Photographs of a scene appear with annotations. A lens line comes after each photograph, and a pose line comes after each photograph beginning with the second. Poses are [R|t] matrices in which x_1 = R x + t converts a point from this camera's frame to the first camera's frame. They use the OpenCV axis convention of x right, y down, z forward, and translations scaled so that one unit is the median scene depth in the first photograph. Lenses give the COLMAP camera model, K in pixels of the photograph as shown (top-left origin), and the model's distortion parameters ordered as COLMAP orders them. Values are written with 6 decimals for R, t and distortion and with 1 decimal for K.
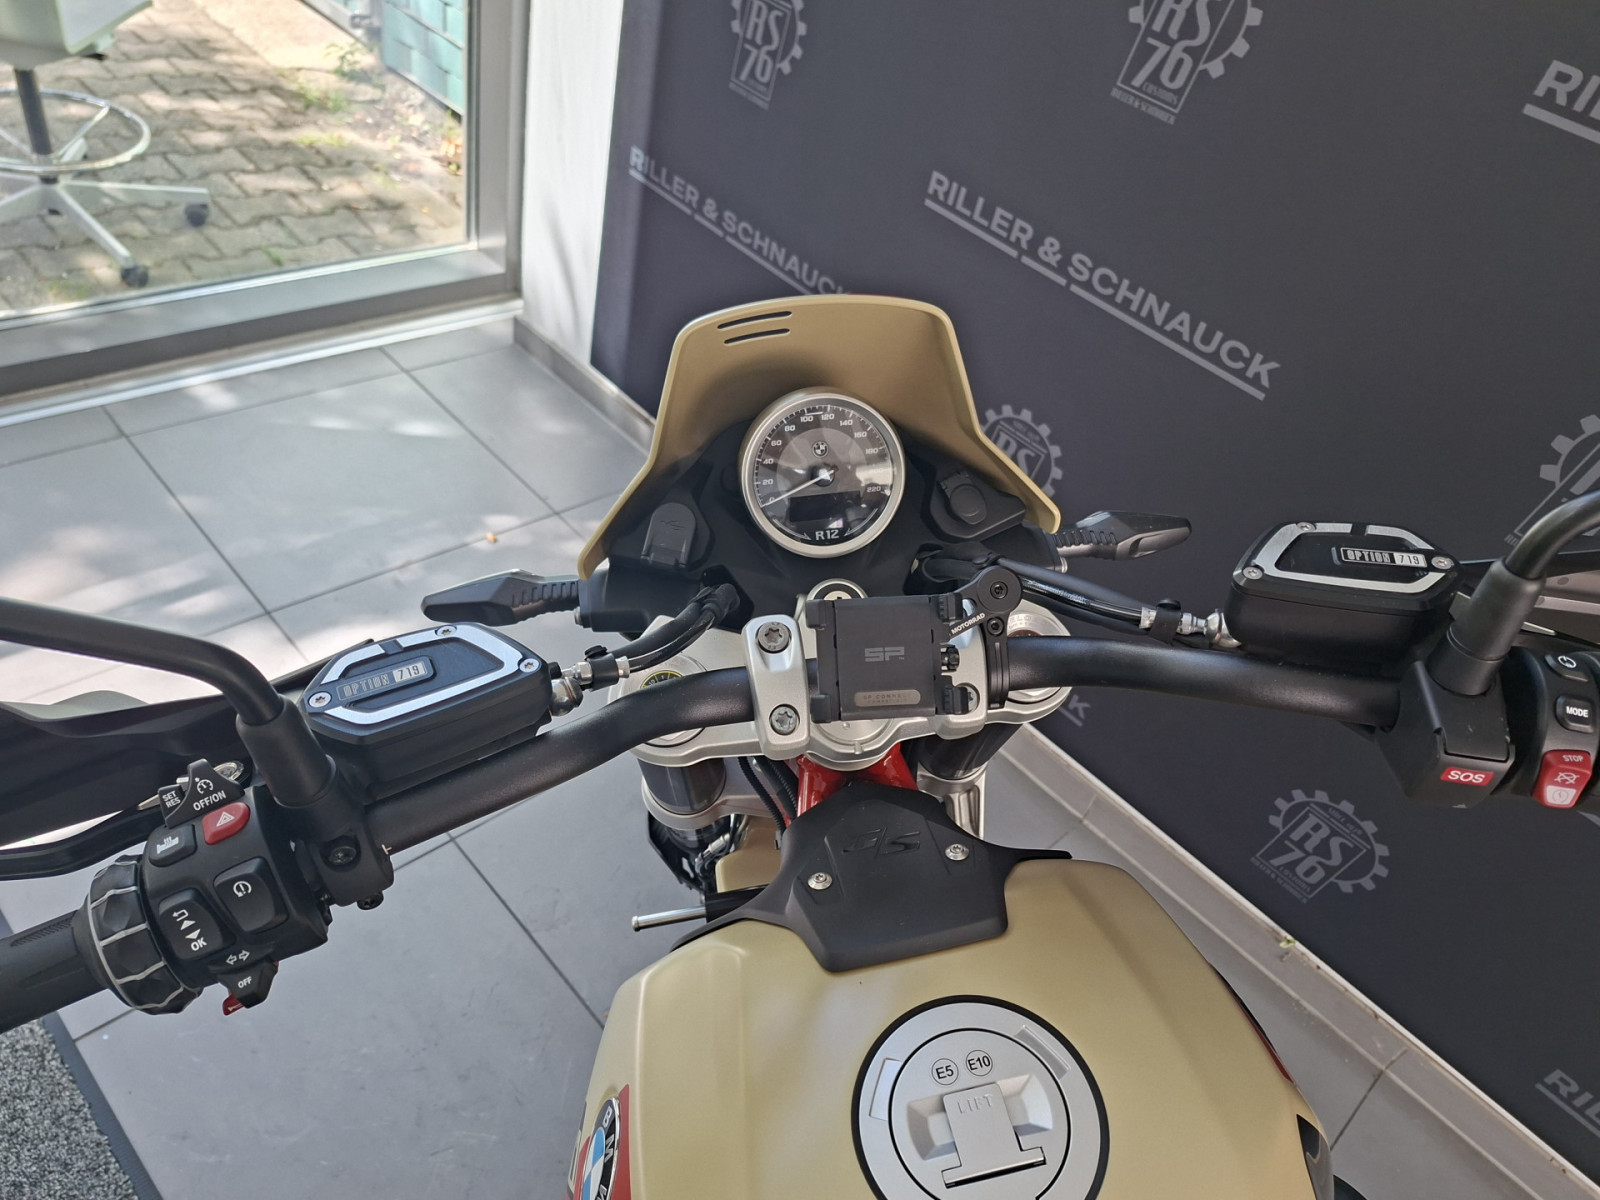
lens RADIAL K [[1128.4, 0, 829.0], [0, 1128.4, 616.4], [0, 0, 1]] dist [0.059732, -0.068284]
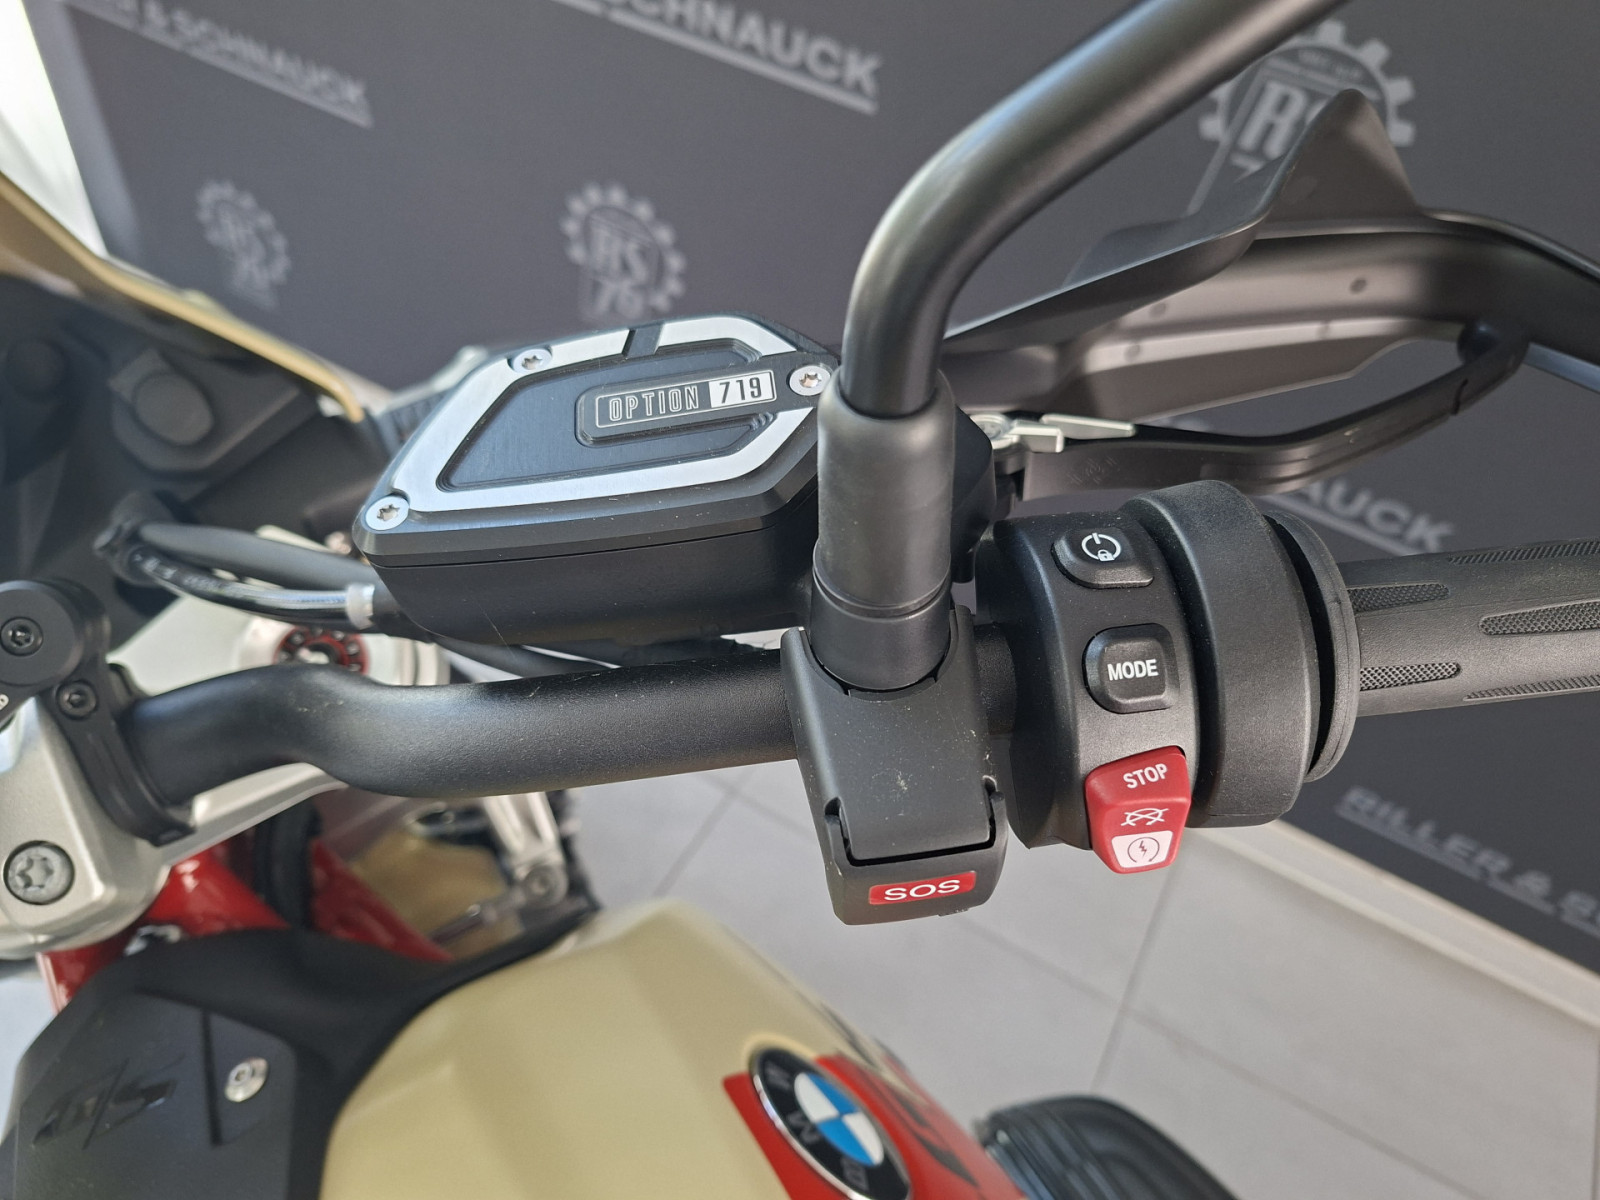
lens RADIAL K [[1128.4, 0, 812.0], [0, 1128.4, 601.3], [0, 0, 1]] dist [0.059732, -0.068284]
pose [[0.956031, -0.269741, 0.115089, 0.553735], [0.248403, 0.953420, 0.171135, -0.047708], [-0.155890, -0.135022, 0.978503, 0.676691]]
